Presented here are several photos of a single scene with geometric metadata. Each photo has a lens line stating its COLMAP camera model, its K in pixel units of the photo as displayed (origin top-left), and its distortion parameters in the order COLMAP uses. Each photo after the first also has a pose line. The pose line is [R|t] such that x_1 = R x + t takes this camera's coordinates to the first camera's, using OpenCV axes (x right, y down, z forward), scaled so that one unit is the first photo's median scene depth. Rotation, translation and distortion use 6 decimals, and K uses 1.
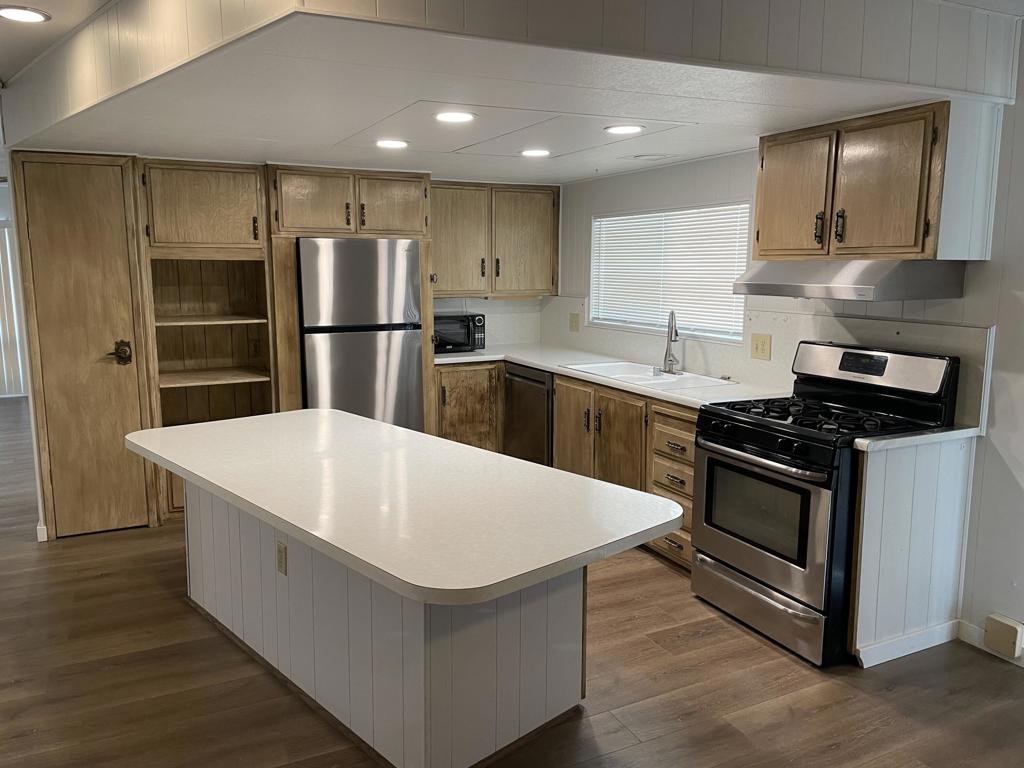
lens RADIAL K [[767.8, 0, 506.2], [0, 767.8, 378.7], [0, 0, 1]] dist [0.103731, -0.130129]
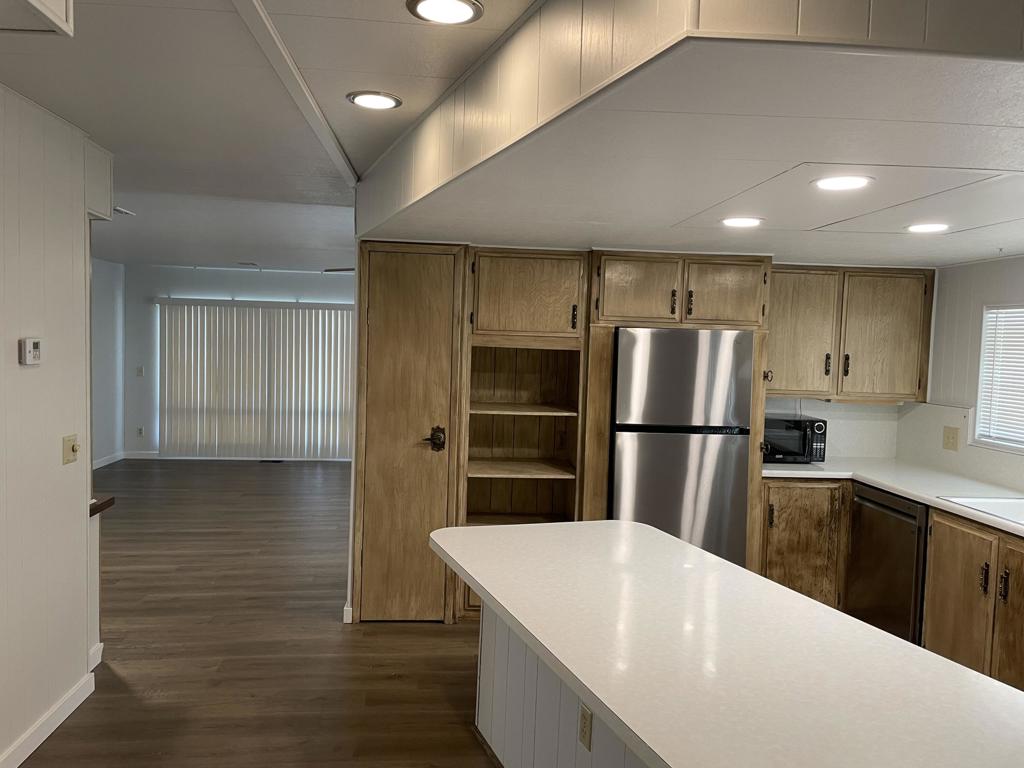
lens RADIAL K [[767.8, 0, 506.2], [0, 767.8, 378.7], [0, 0, 1]] dist [0.103731, -0.130129]
pose [[0.929394, 0.049221, -0.365792, -0.054090], [-0.087994, 0.992039, -0.090085, -0.027270], [0.358446, 0.115912, 0.926327, 0.113333]]
